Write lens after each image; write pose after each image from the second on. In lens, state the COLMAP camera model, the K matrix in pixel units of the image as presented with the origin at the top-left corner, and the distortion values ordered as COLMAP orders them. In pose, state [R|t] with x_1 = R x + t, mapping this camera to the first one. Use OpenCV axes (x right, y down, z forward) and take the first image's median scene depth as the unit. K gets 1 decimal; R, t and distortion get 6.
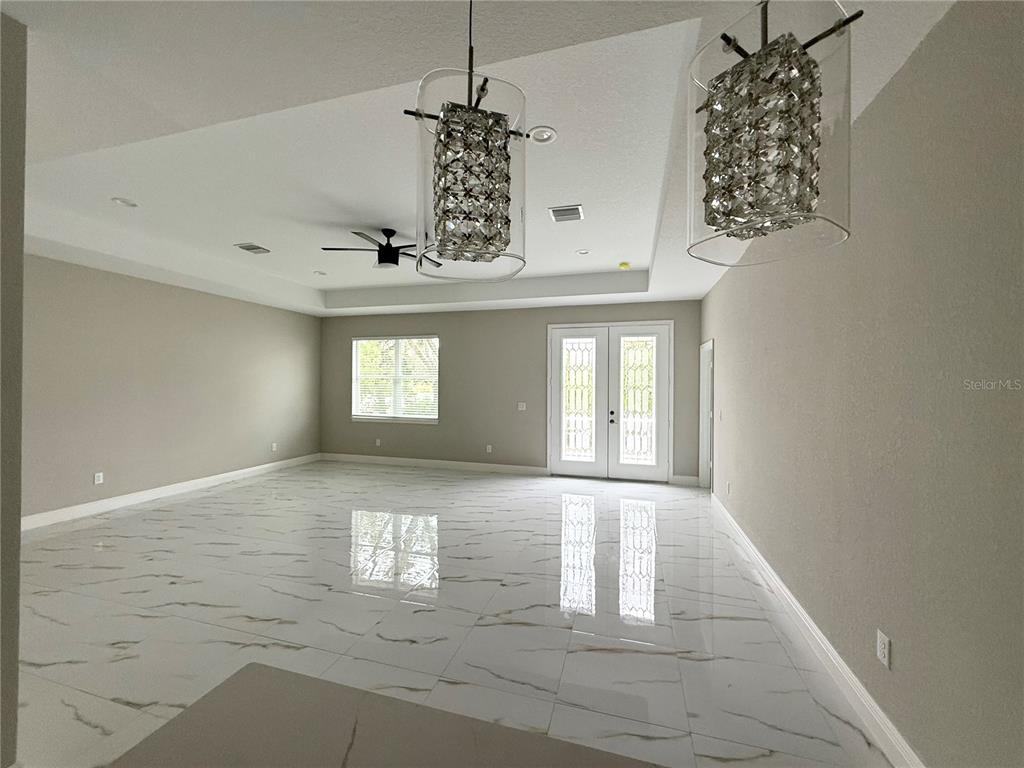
lens RADIAL K [[410.8, 0, 514.6], [0, 410.8, 381.6], [0, 0, 1]] dist [0.000679, -0.000498]
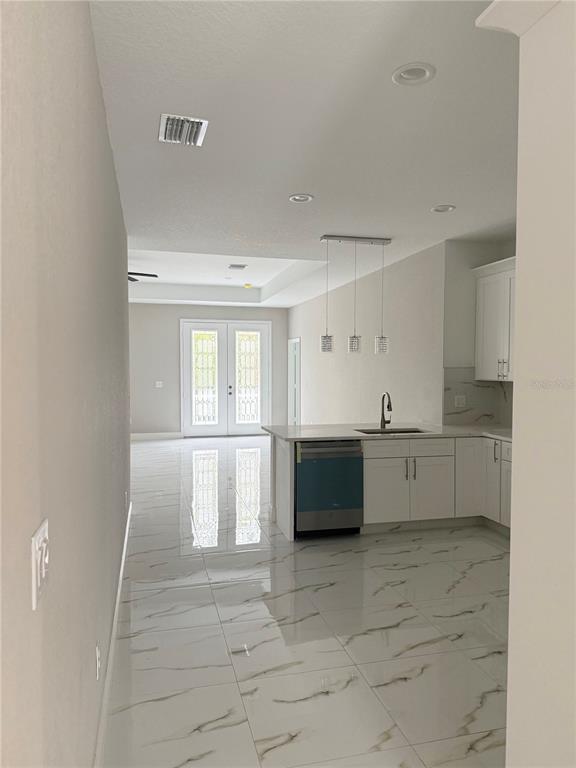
lens RADIAL K [[540.9, 0, 288.5], [0, 540.9, 384.1], [0, 0, 1]] dist [0.044813, -0.051330]
pose [[0.863161, -0.018530, 0.504589, -0.493983], [-0.001170, 0.999250, 0.038697, -0.003832], [-0.504928, -0.033992, 0.862492, -0.630382]]
